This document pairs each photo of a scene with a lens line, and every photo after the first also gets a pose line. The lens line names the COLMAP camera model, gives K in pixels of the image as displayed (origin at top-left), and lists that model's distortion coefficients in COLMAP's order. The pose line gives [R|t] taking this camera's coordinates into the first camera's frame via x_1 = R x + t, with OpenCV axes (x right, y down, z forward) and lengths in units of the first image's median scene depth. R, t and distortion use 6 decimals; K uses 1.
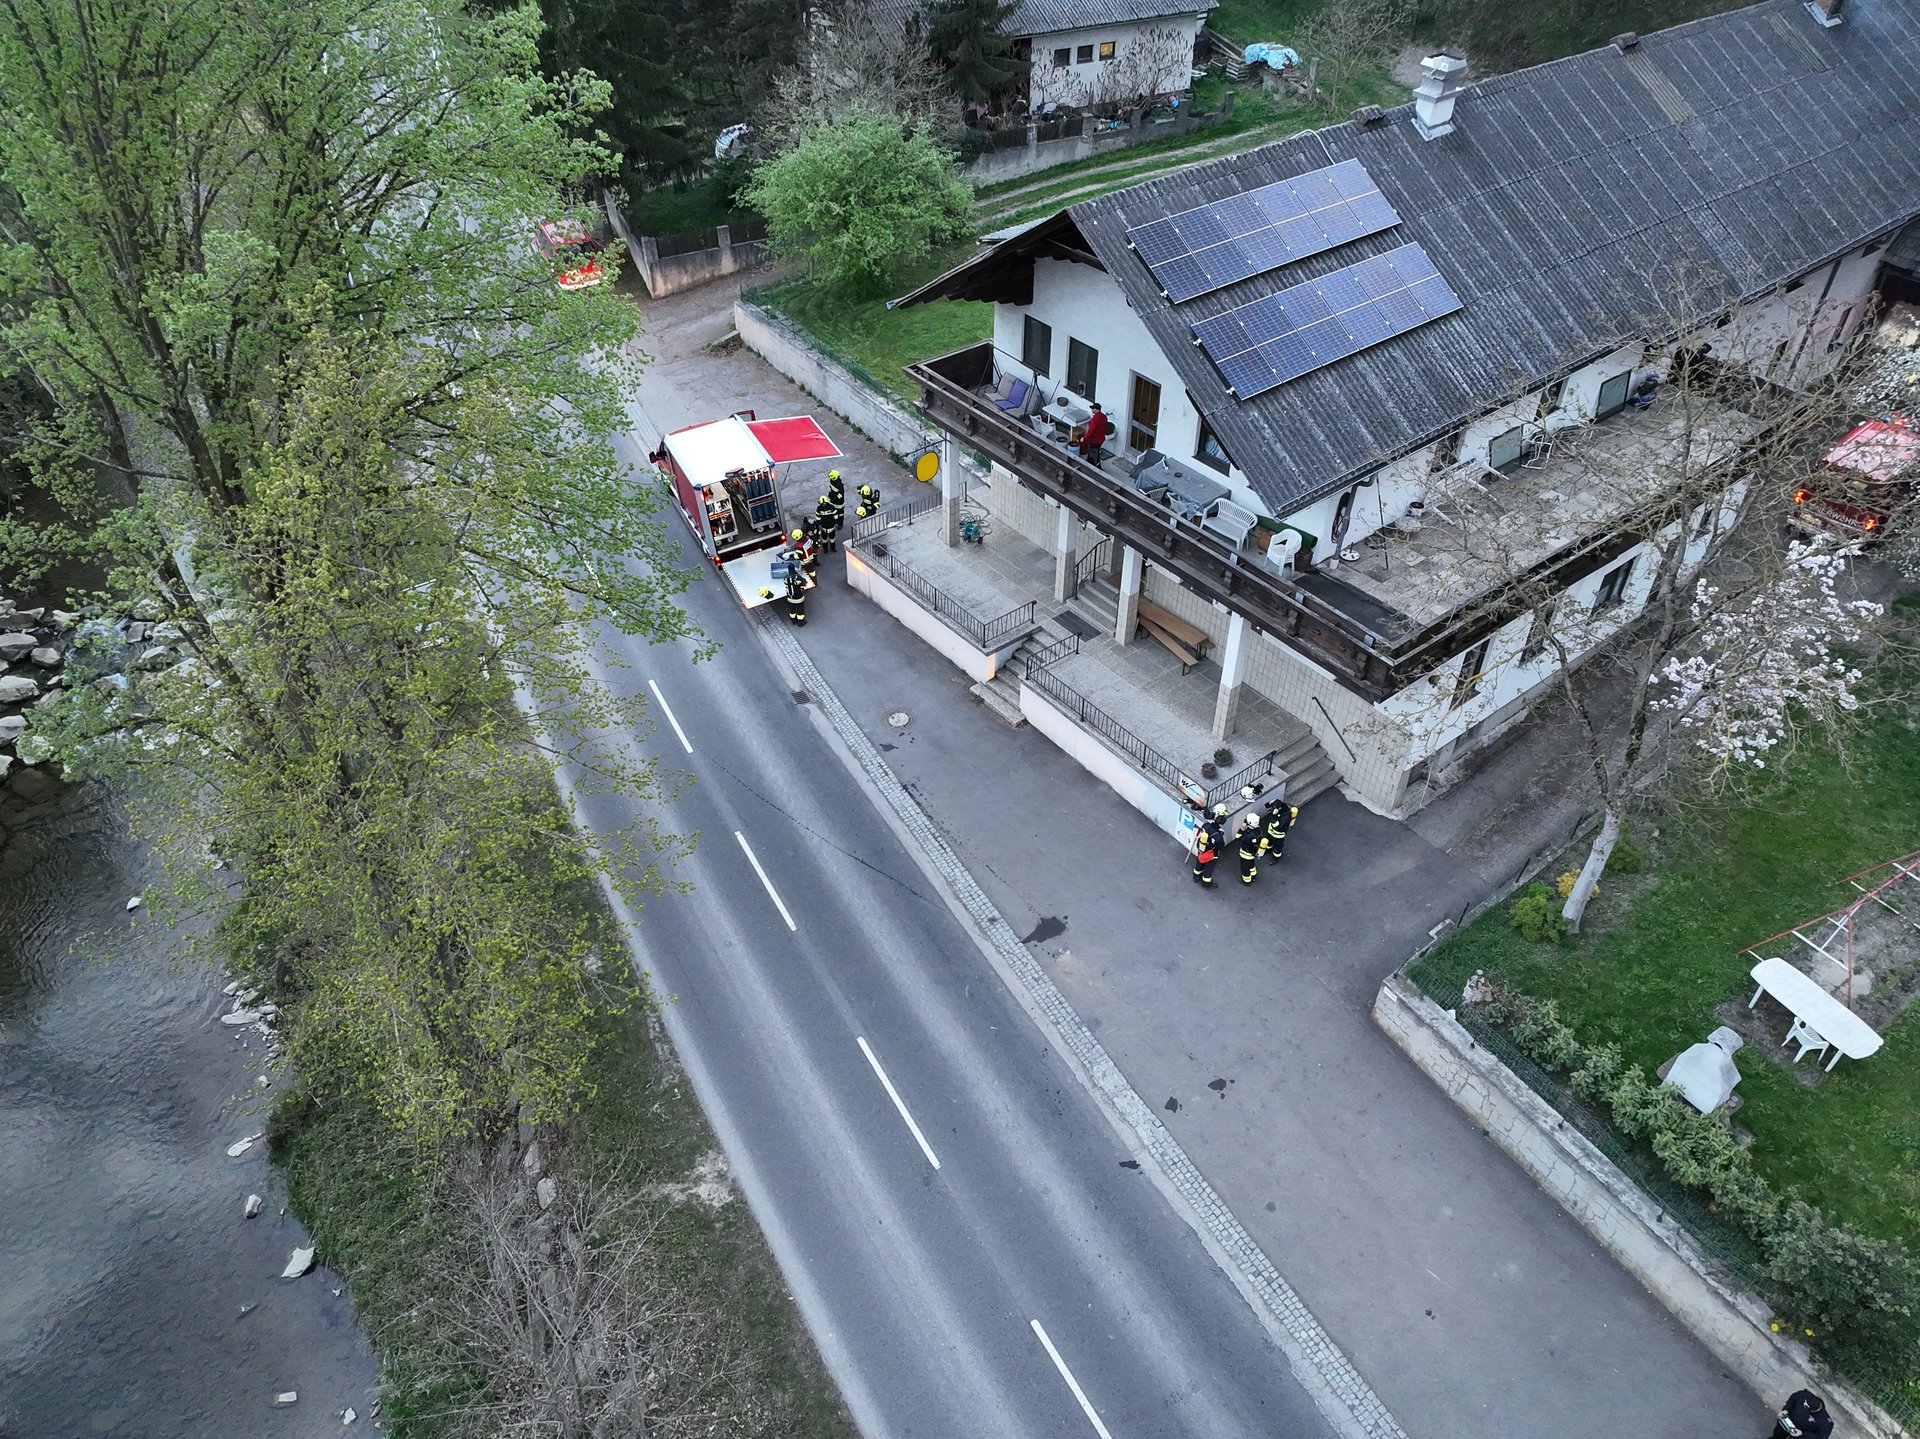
lens RADIAL K [[1337.1, 0, 960.0], [0, 1337.1, 719.5], [0, 0, 1]] dist [0.004083, -0.003358]
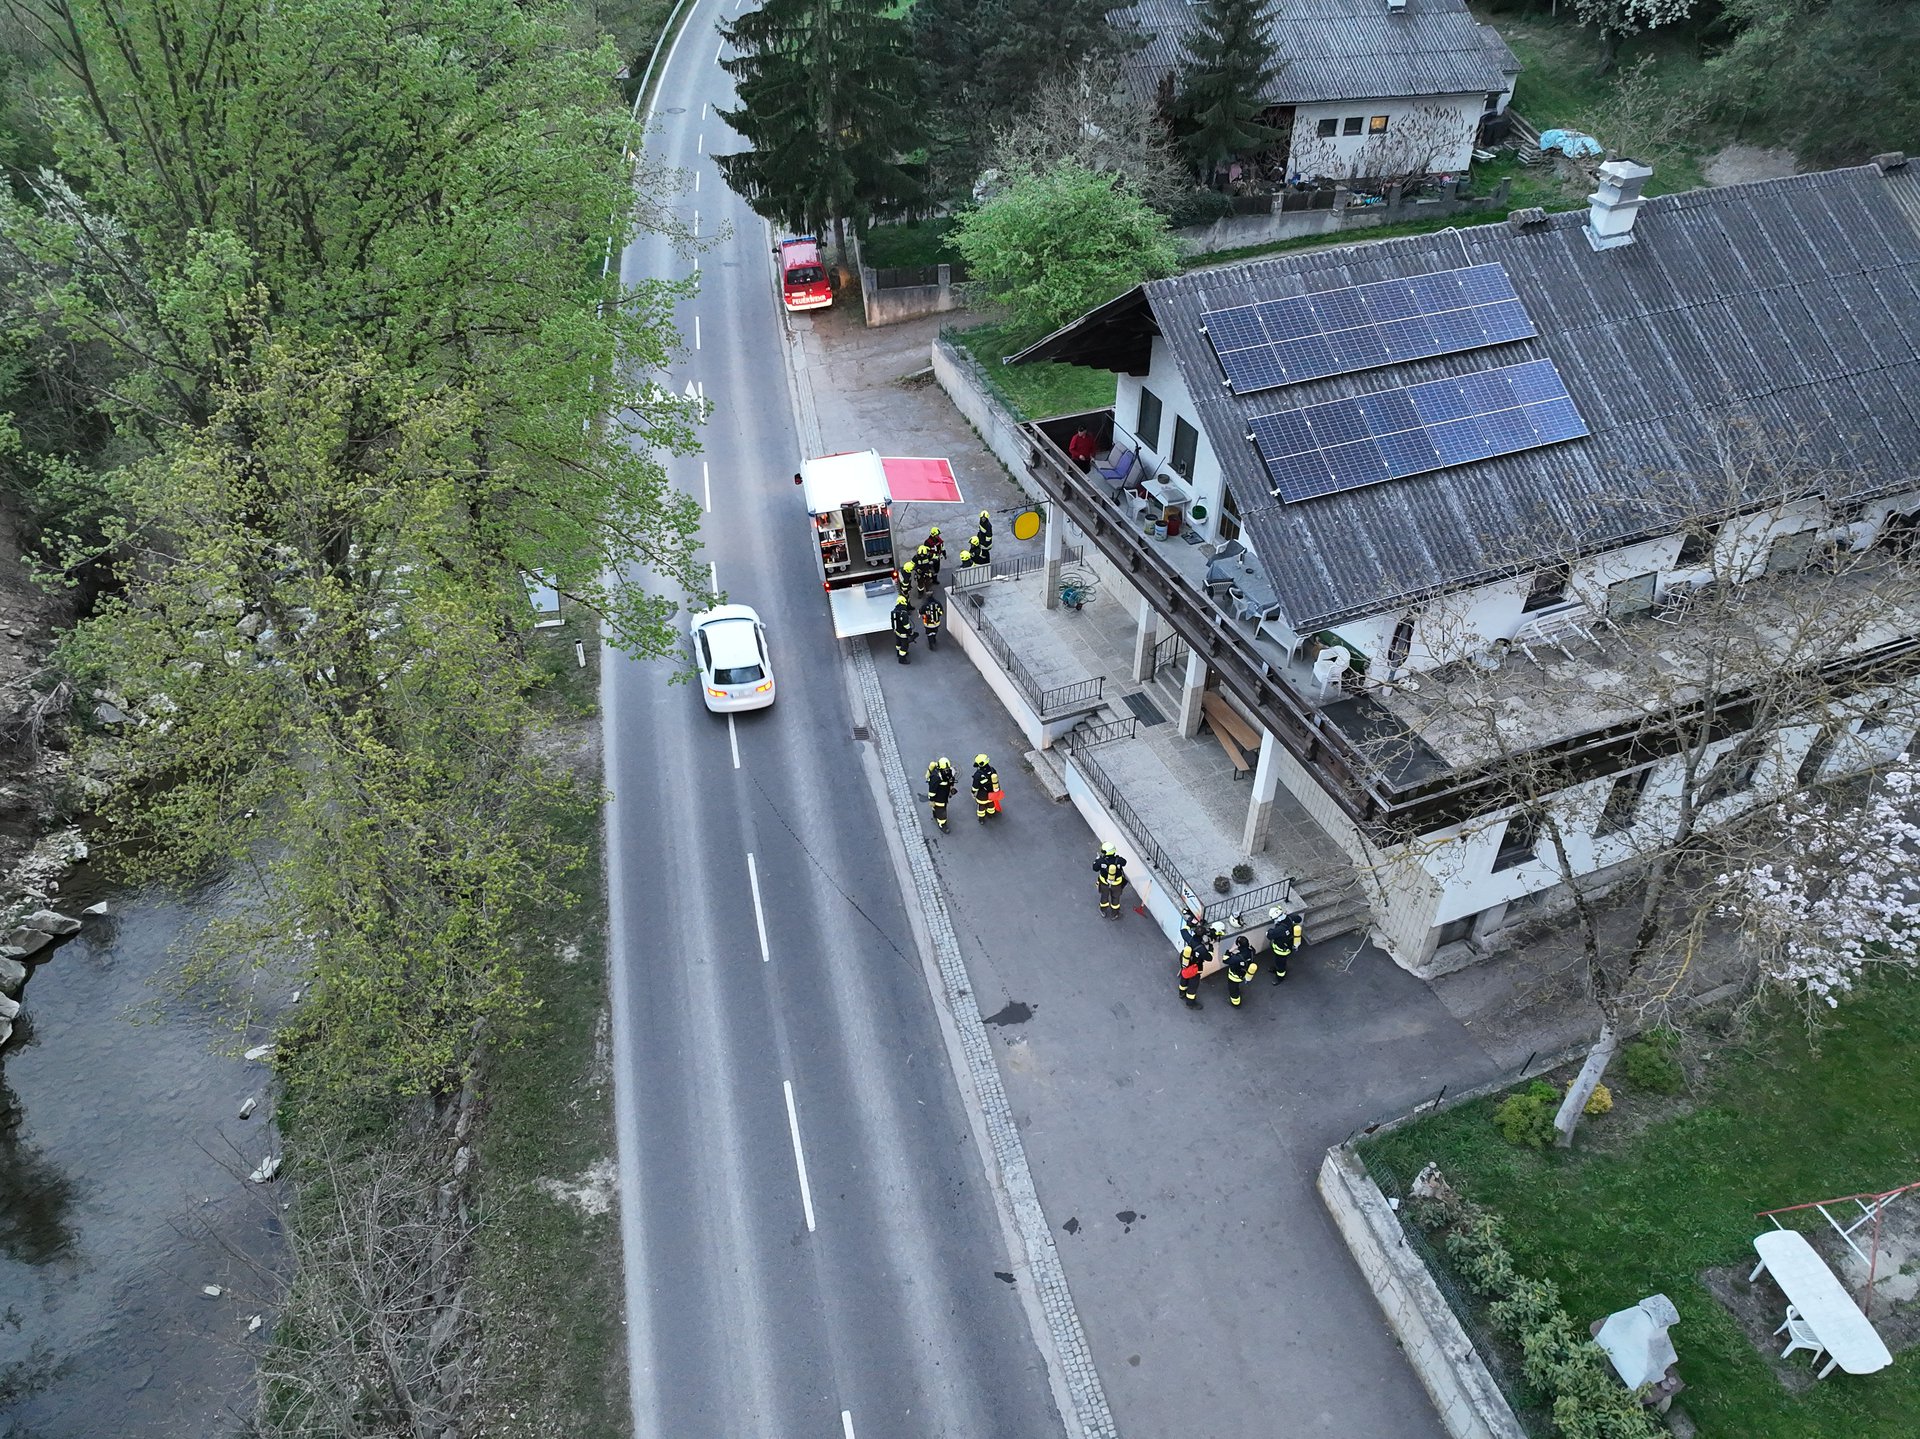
lens RADIAL K [[1337.1, 0, 960.0], [0, 1337.1, 719.5], [0, 0, 1]] dist [0.004083, -0.003358]
pose [[0.963721, 0.169147, -0.206472, 0.172645], [-0.174729, 0.984576, -0.008969, -0.033607], [0.201770, 0.044720, 0.978411, 0.033357]]
